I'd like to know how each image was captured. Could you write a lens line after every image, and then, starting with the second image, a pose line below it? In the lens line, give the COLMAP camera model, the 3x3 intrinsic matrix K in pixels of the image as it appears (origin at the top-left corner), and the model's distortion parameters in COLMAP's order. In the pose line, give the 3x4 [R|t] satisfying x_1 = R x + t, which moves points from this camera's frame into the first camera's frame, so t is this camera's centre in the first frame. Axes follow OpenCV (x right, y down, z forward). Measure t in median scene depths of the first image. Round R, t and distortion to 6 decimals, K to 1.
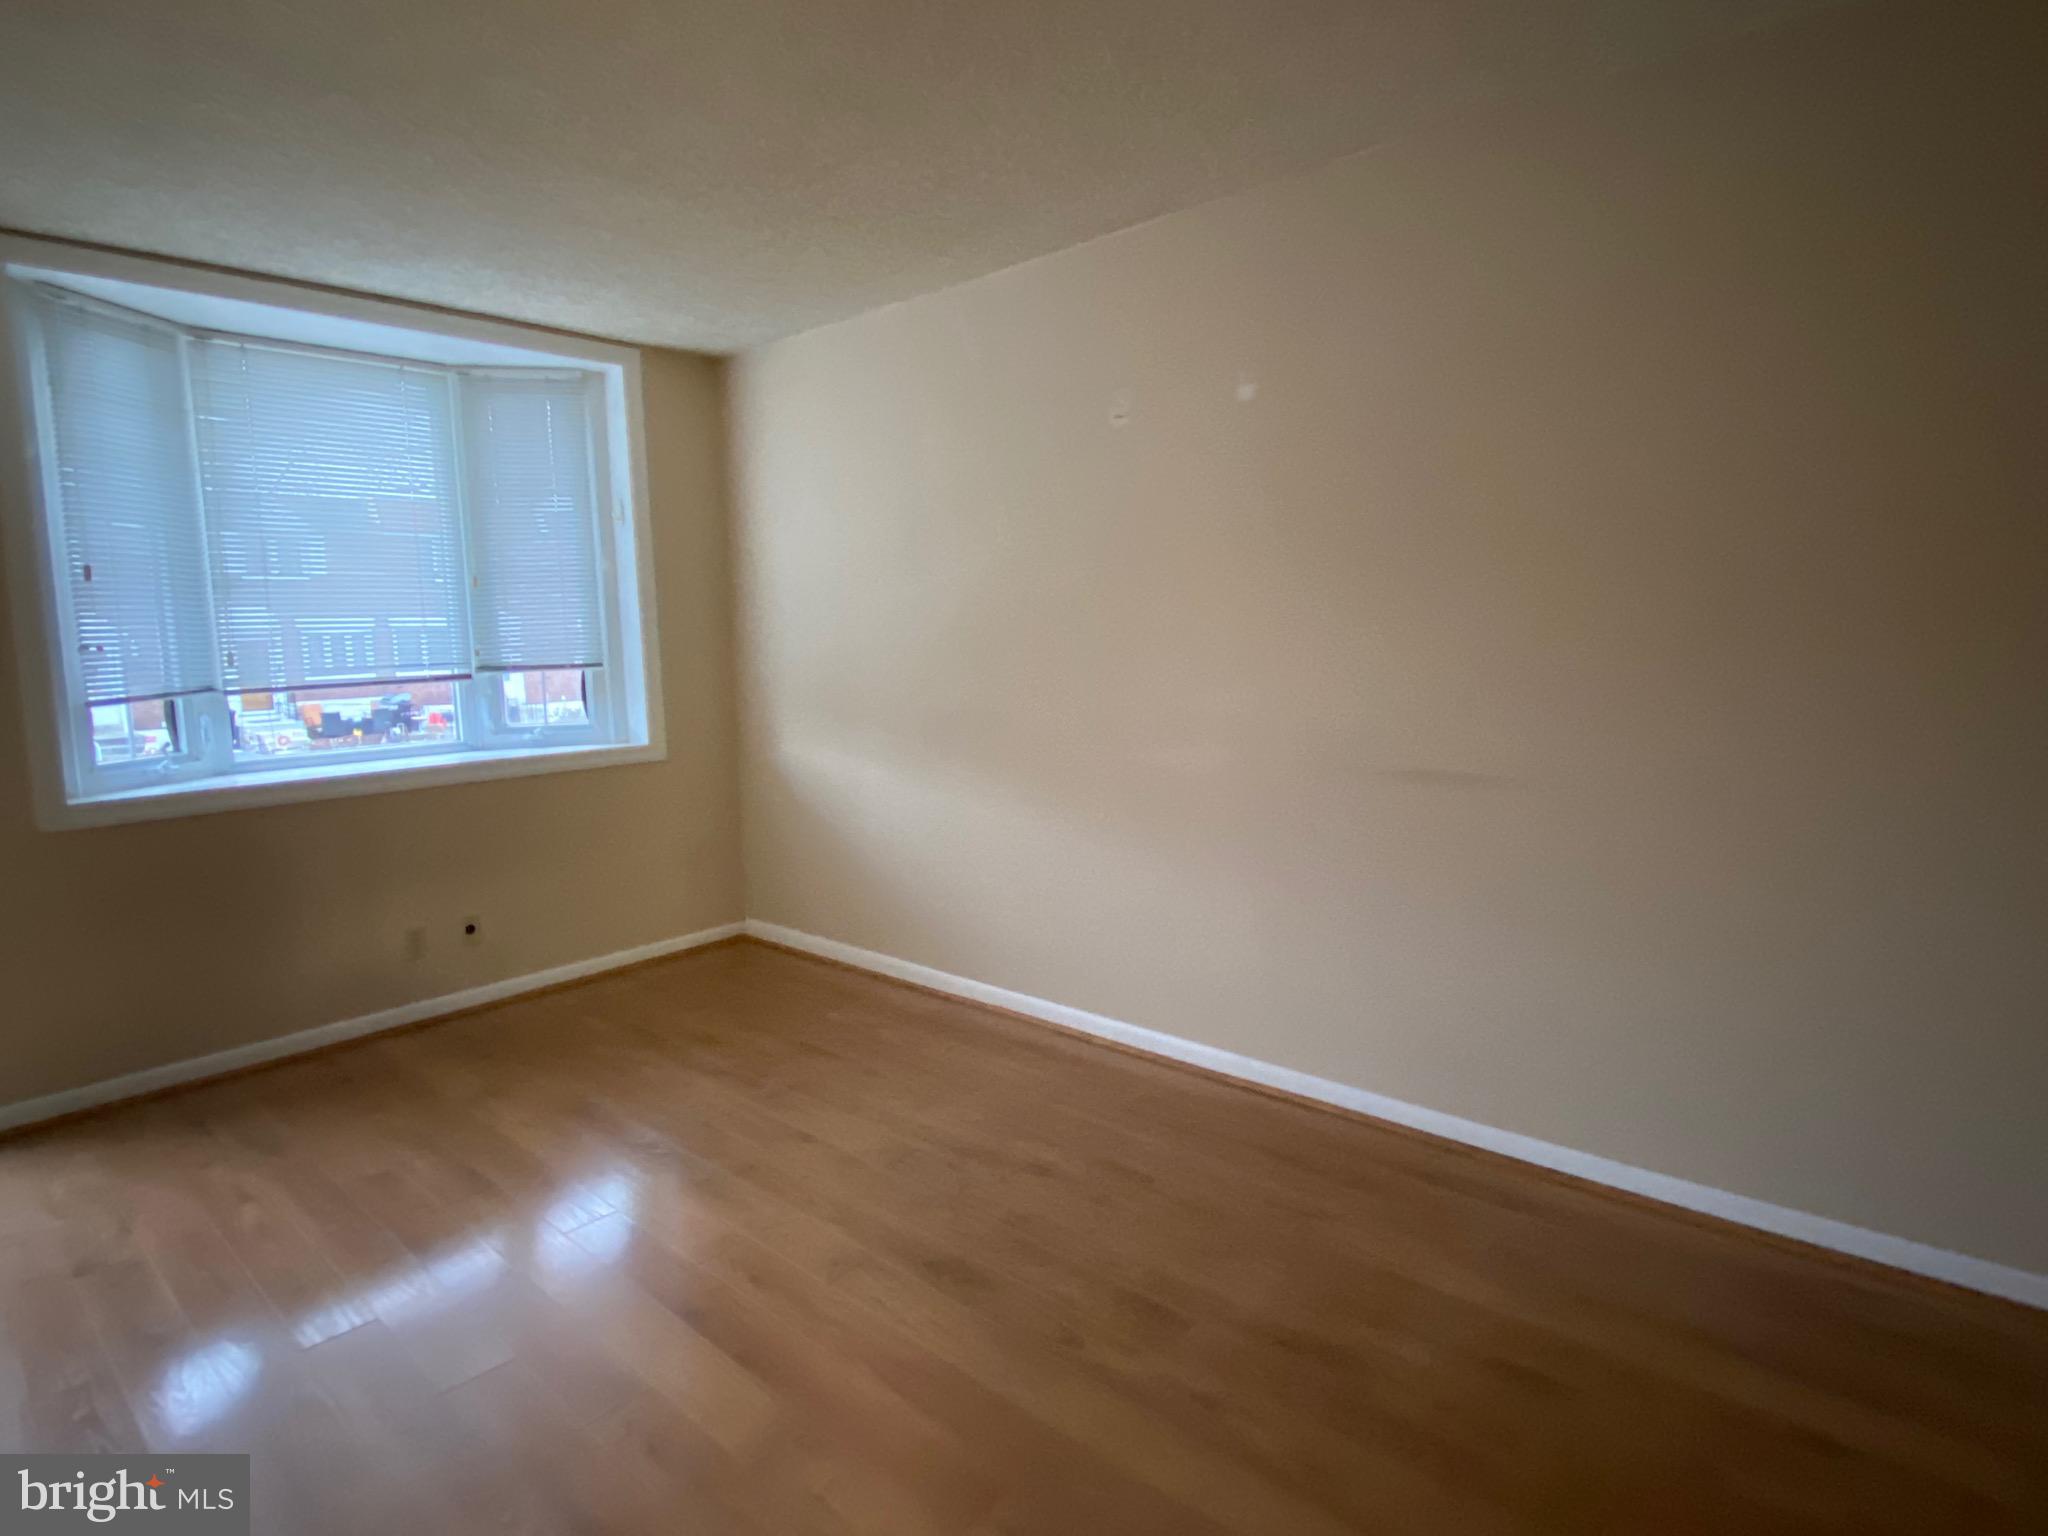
lens RADIAL K [[1087.8, 0, 1015.4], [0, 1087.8, 769.2], [0, 0, 1]] dist [0.071736, -0.068471]
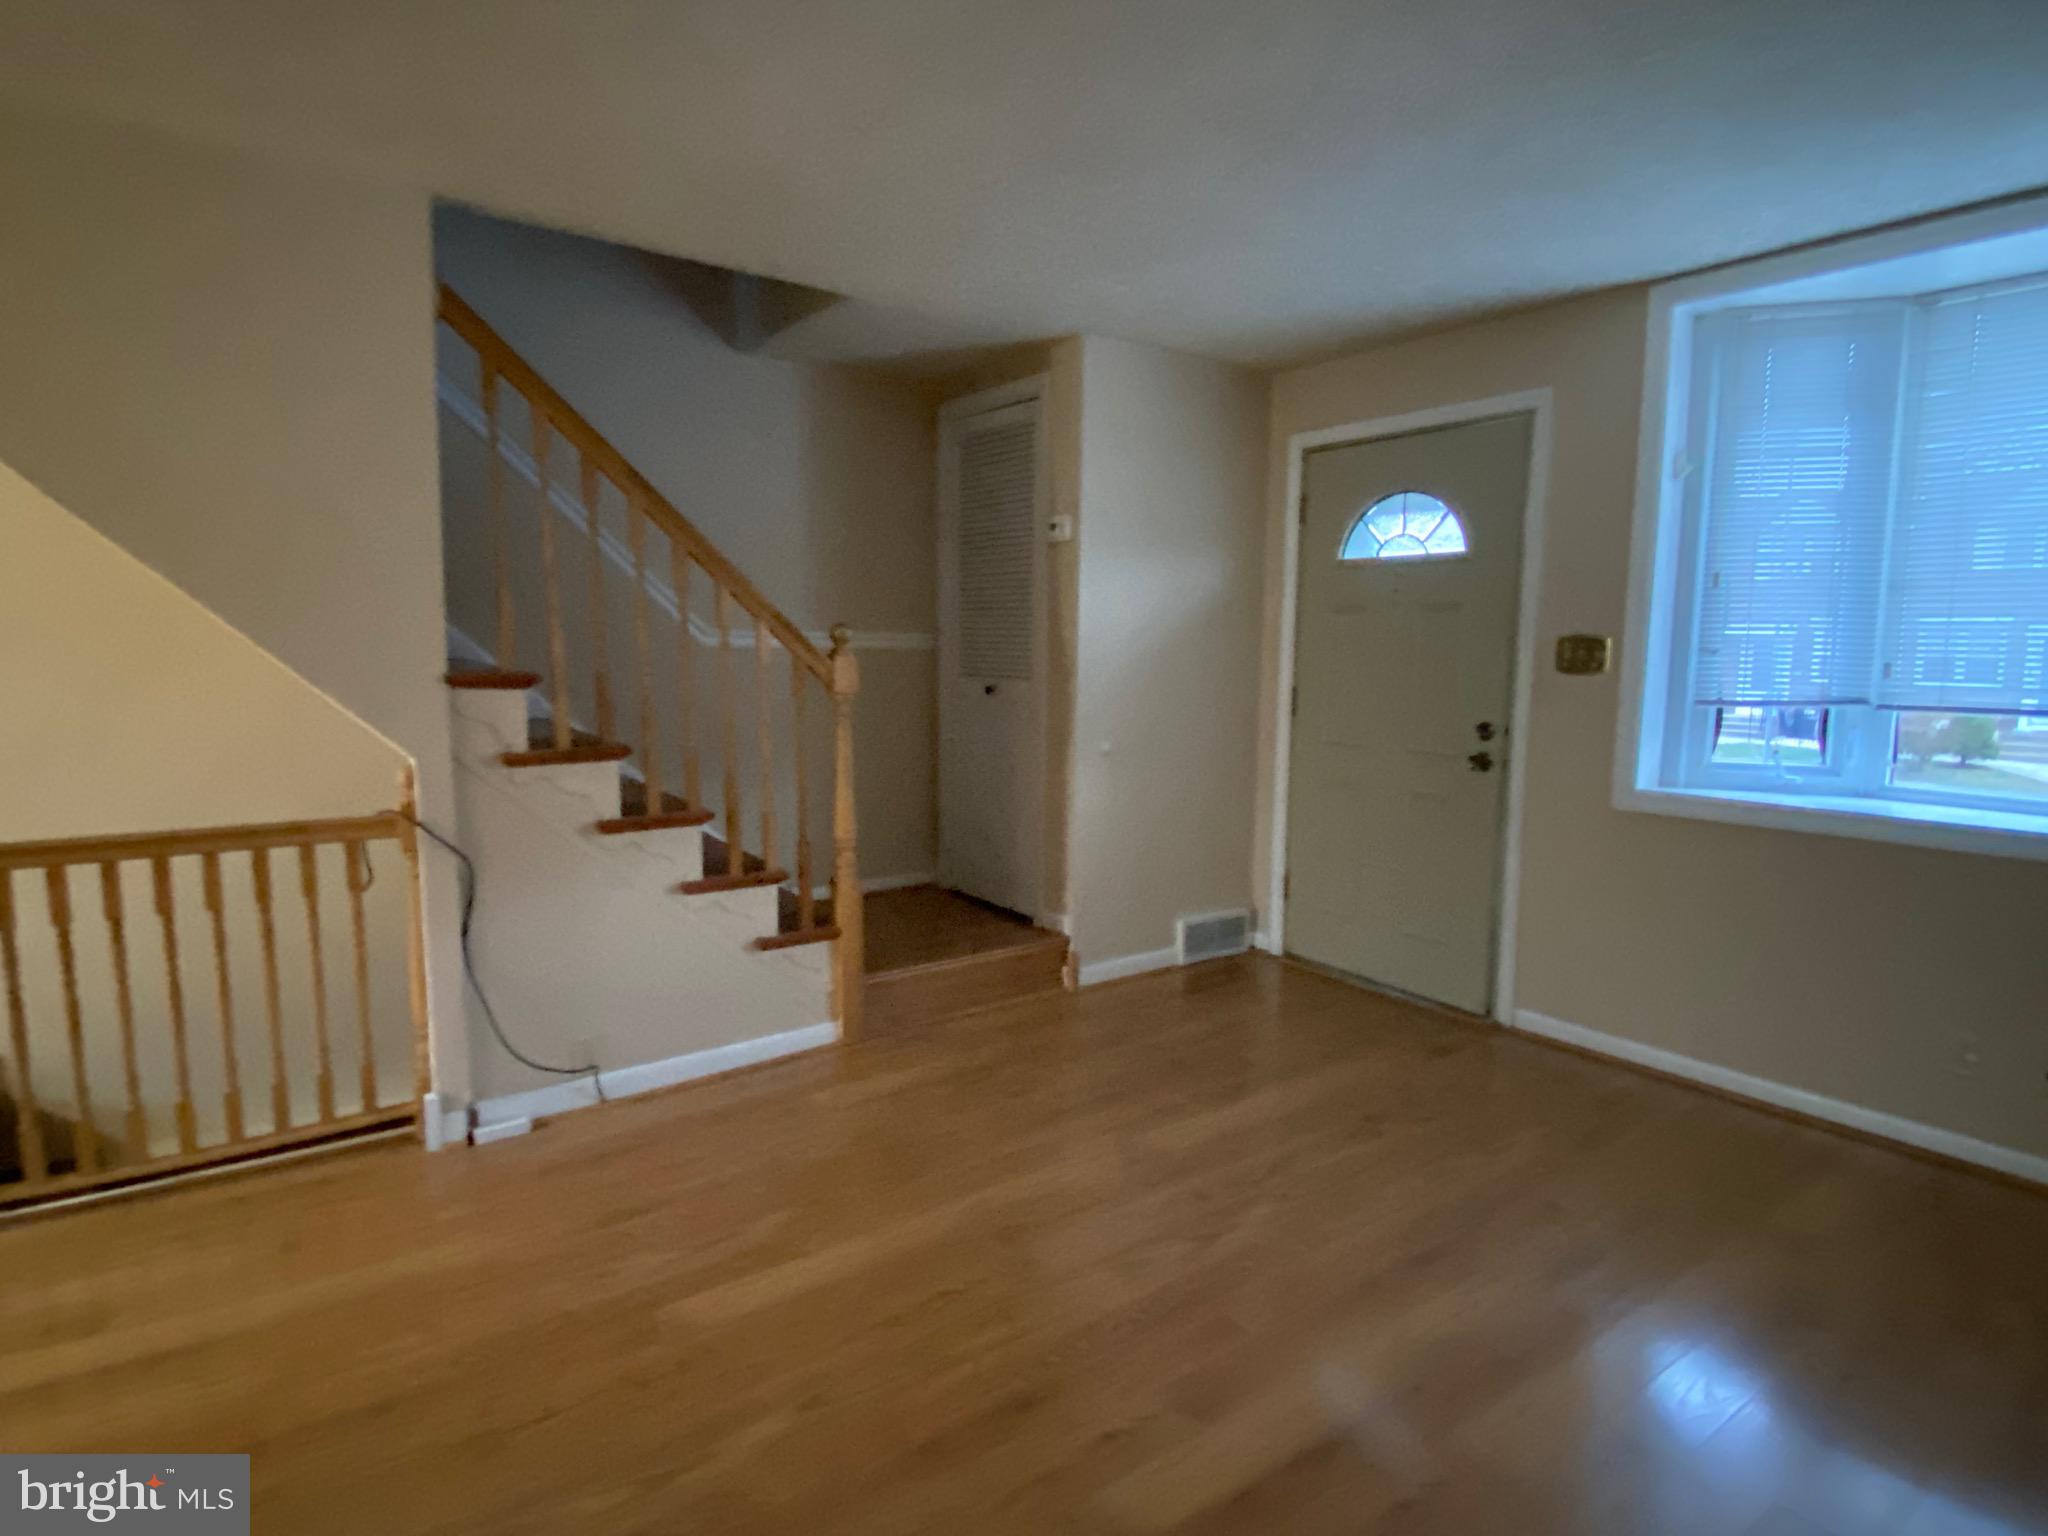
lens RADIAL K [[1087.8, 0, 1015.4], [0, 1087.8, 769.2], [0, 0, 1]] dist [0.071736, -0.068471]
pose [[-0.225249, 0.127922, -0.965867, 0.318656], [-0.135177, 0.977652, 0.161007, -0.071657], [0.964878, 0.166829, -0.202923, 0.539241]]
